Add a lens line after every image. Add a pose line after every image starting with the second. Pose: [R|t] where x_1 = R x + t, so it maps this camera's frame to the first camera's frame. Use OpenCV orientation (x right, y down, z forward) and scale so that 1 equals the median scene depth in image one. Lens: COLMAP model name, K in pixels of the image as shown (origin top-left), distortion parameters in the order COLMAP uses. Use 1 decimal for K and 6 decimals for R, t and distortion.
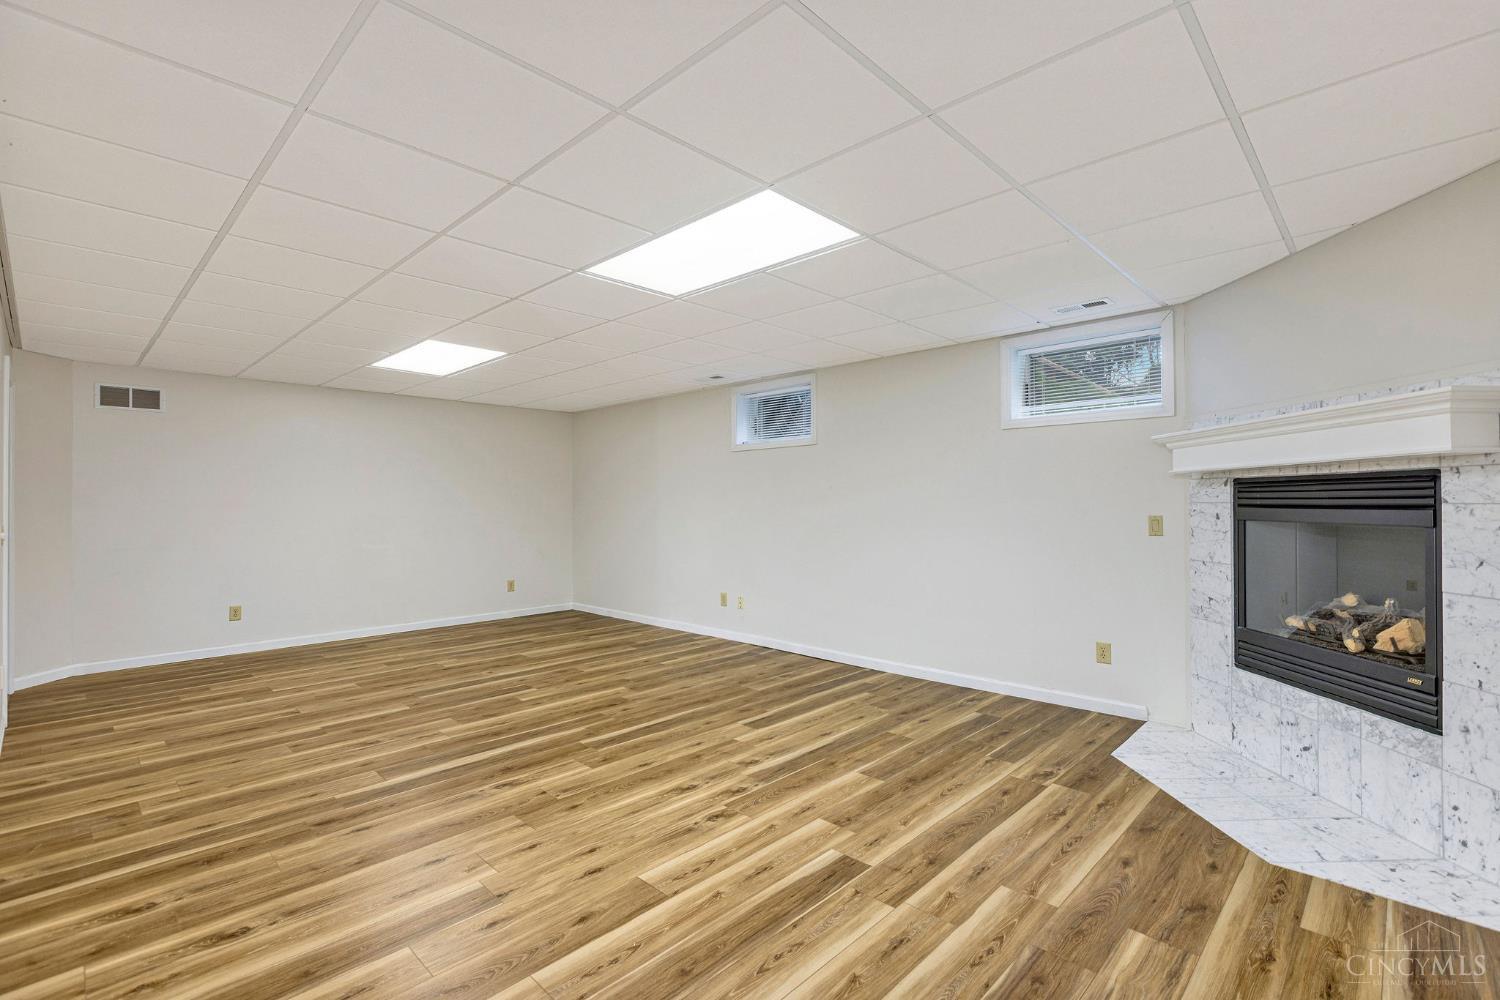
lens RADIAL K [[677.1, 0, 762.3], [0, 677.1, 486.6], [0, 0, 1]] dist [-0.000603, 0.000568]
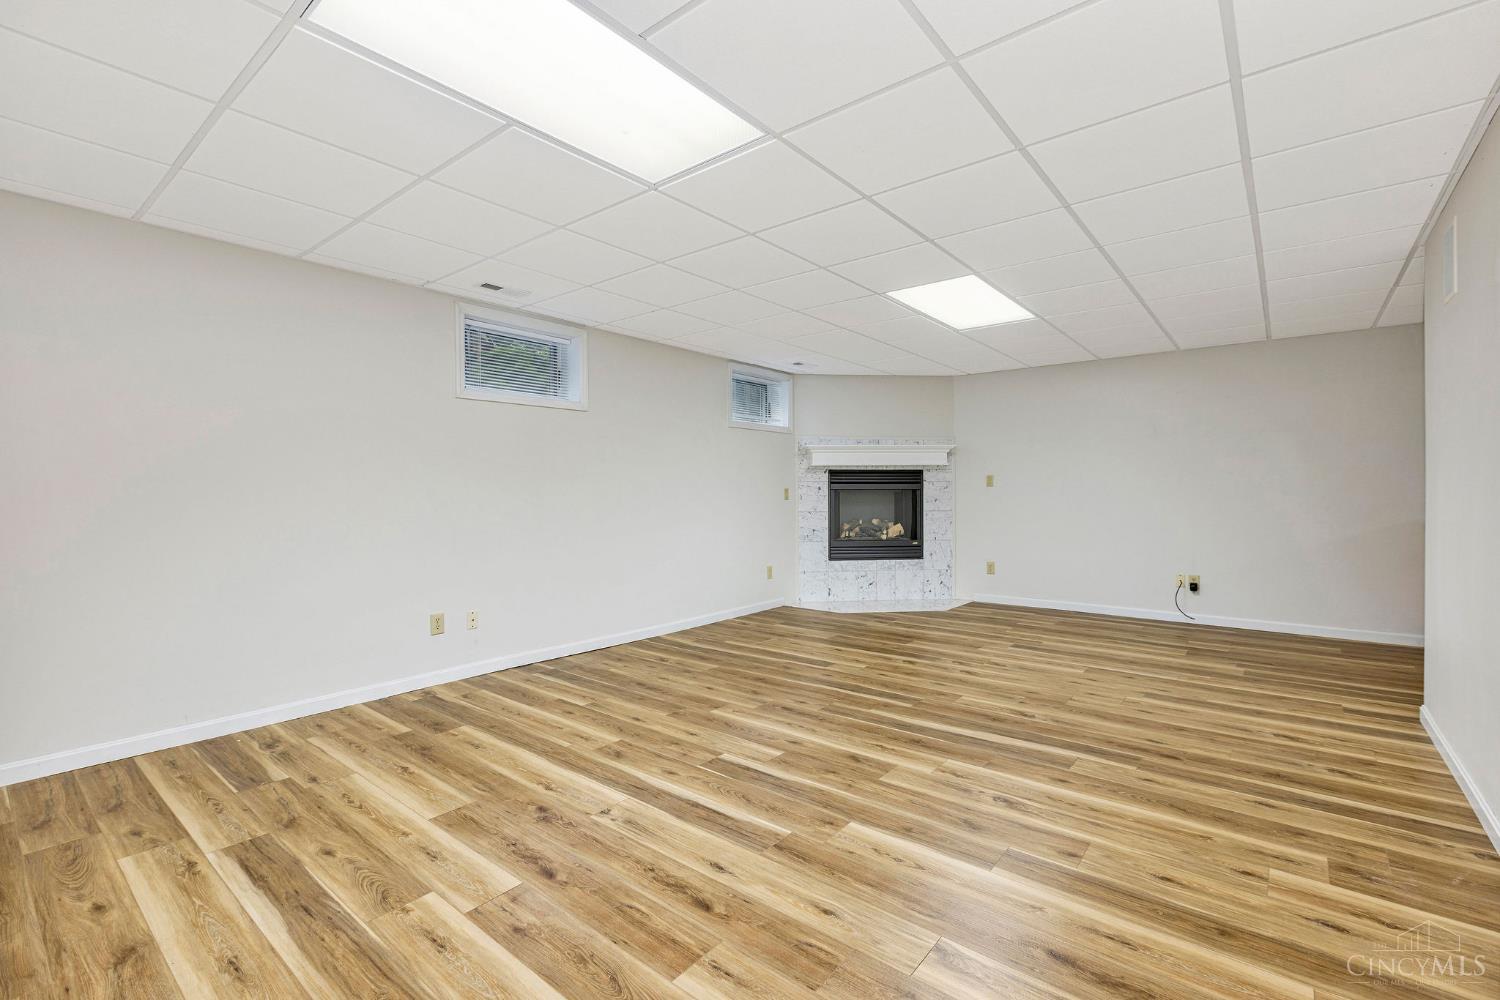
lens RADIAL K [[672.2, 0, 743.1], [0, 672.2, 491.8], [0, 0, 1]] dist [-0.000697, -0.000407]
pose [[-0.075751, 0.002943, 0.997122, -1.451890], [-0.018244, 0.999824, -0.004337, 0.075415], [-0.996960, -0.018520, -0.075684, 1.540209]]
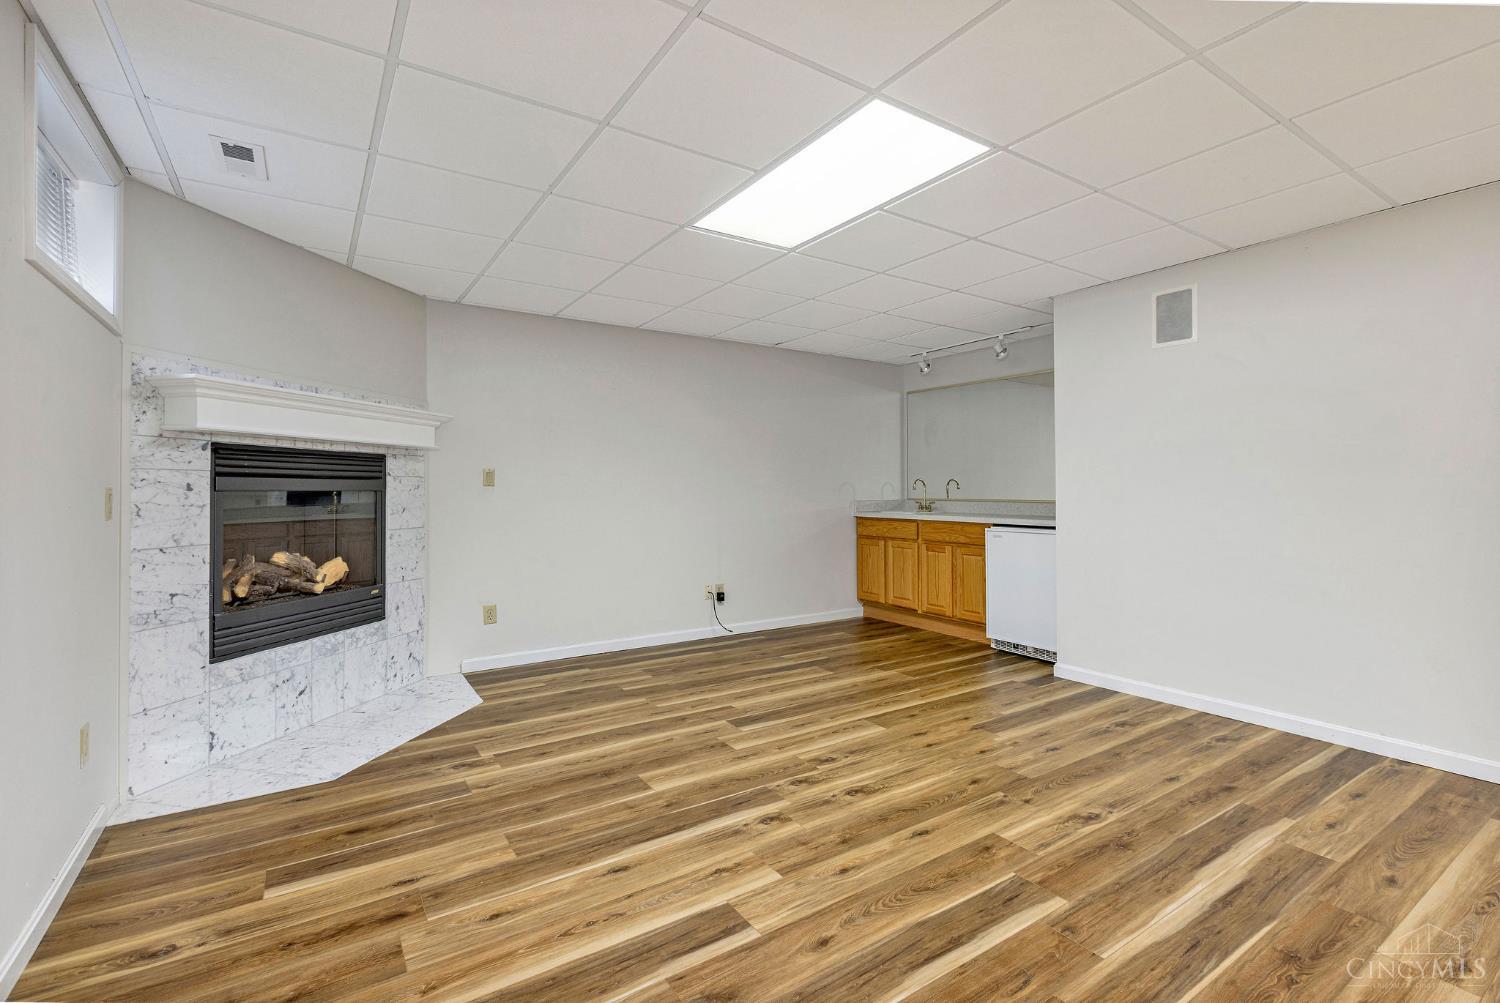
lens RADIAL K [[677.1, 0, 762.3], [0, 677.1, 488.1], [0, 0, 1]] dist [-0.000603, 0.000568]
pose [[-0.977144, 0.007266, 0.212456, -0.173826], [0.001882, 0.999672, -0.025534, 0.074459], [-0.212572, -0.024551, -0.976837, 1.828845]]
